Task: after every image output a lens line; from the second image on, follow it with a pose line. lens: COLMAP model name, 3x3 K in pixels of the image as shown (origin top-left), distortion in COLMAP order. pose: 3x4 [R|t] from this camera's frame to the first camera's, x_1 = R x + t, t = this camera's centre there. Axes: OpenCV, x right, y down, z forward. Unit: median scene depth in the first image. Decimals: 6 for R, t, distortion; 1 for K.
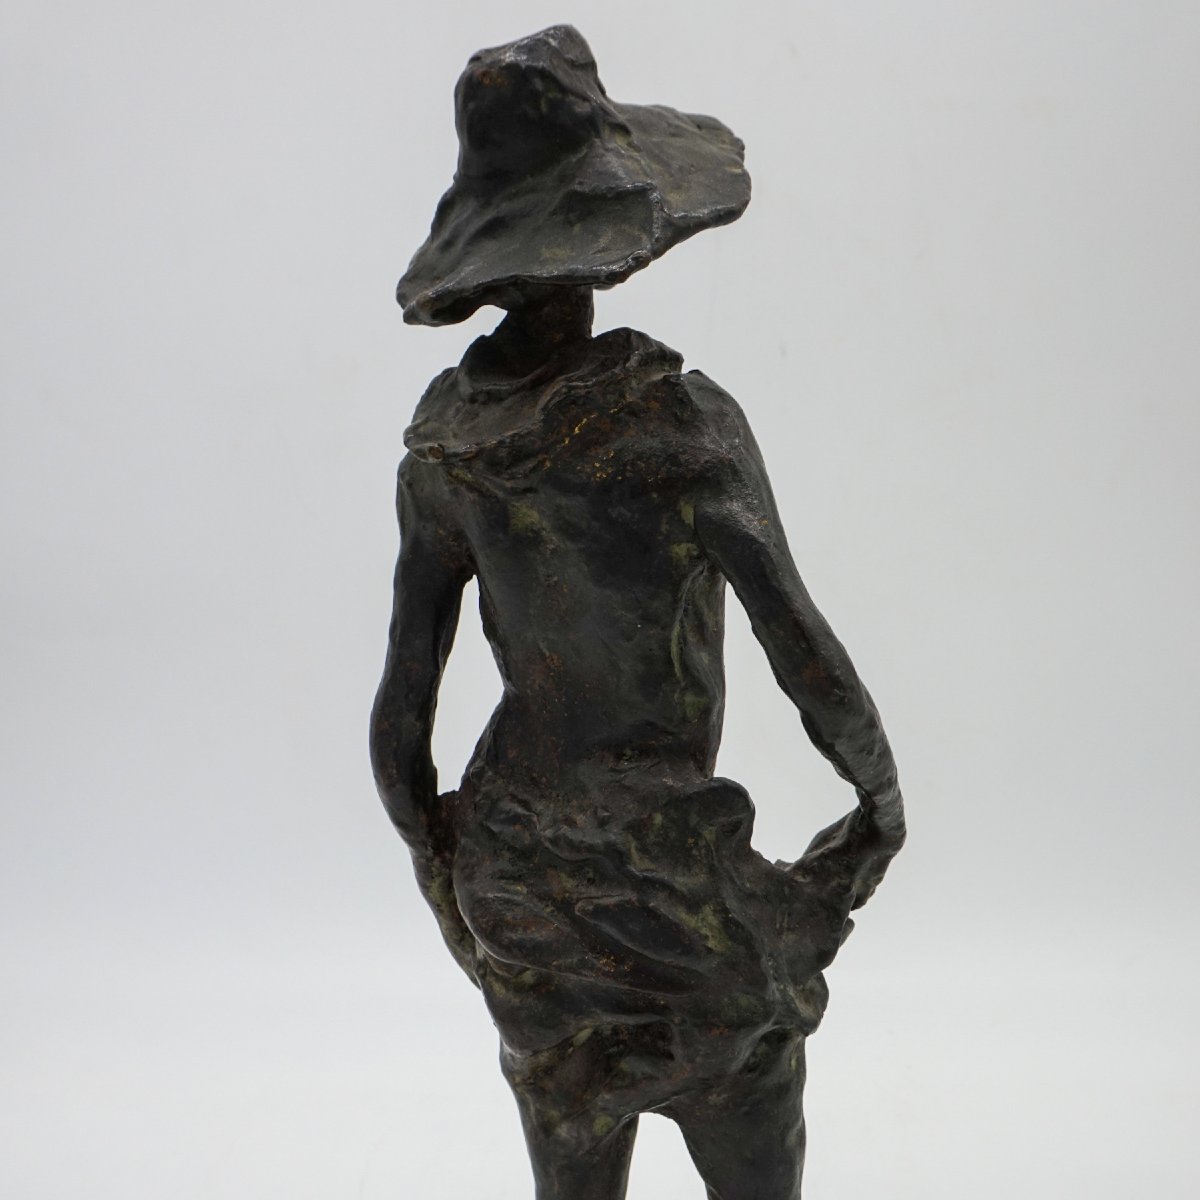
lens RADIAL K [[1662.1, 0, 600.1], [0, 1662.1, 774.7], [0, 0, 1]] dist [0.052841, 0.000522]
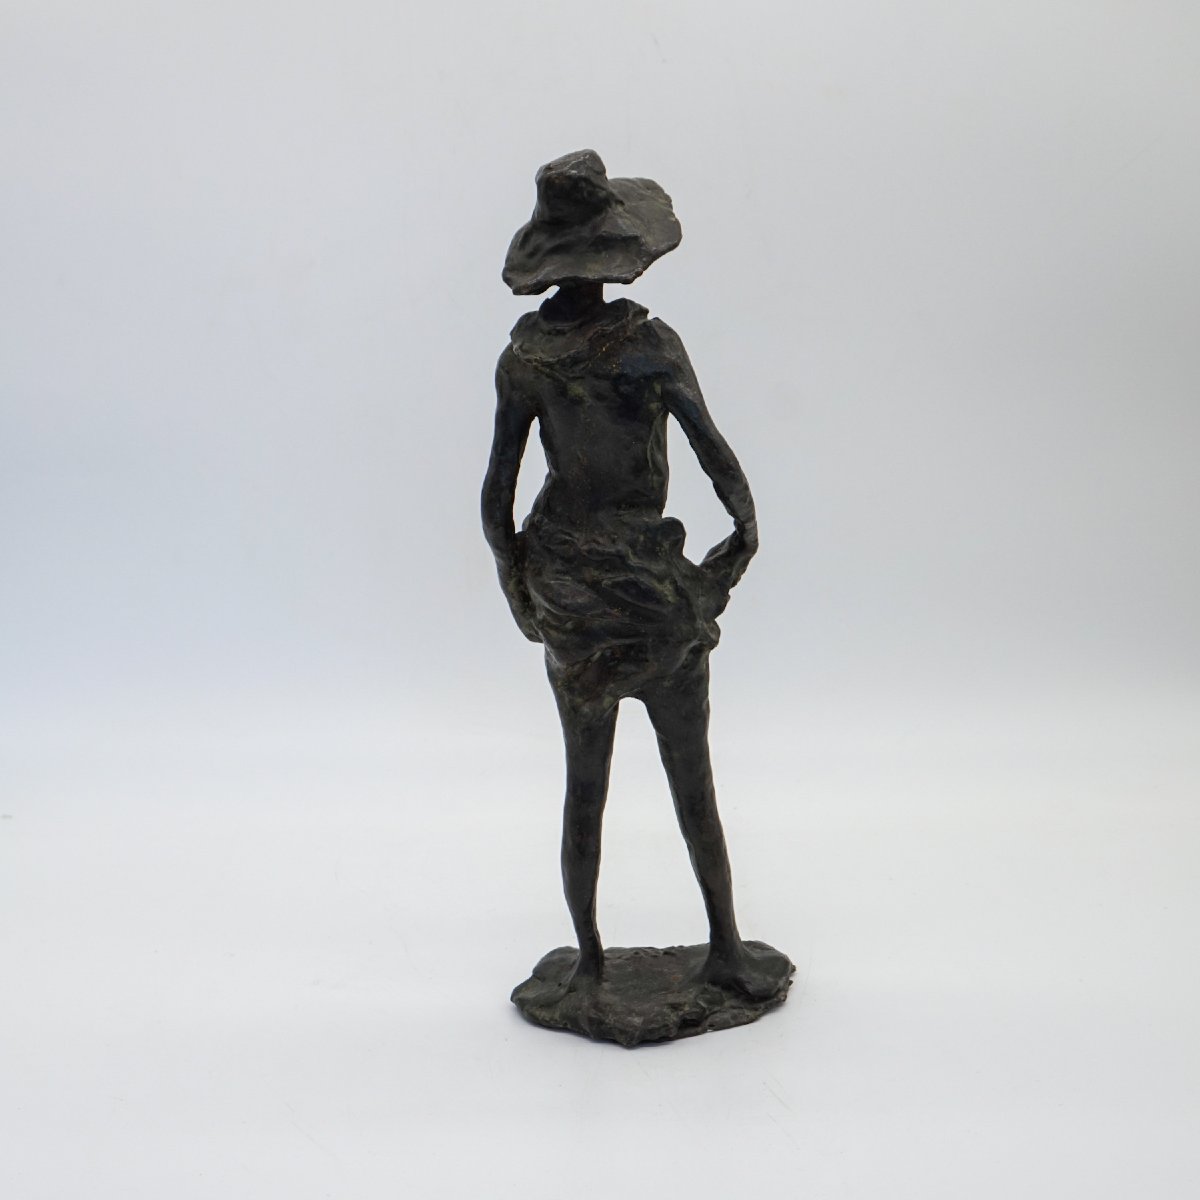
lens RADIAL K [[1948.3, 0, 600.0], [0, 1948.3, 600.0], [0, 0, 1]] dist [0.320844, 0.019571]
pose [[0.987815, -0.033147, 0.152059, -0.375885], [0.032639, 0.999450, 0.005834, 0.086028], [-0.152169, -0.000800, 0.988354, -1.327765]]
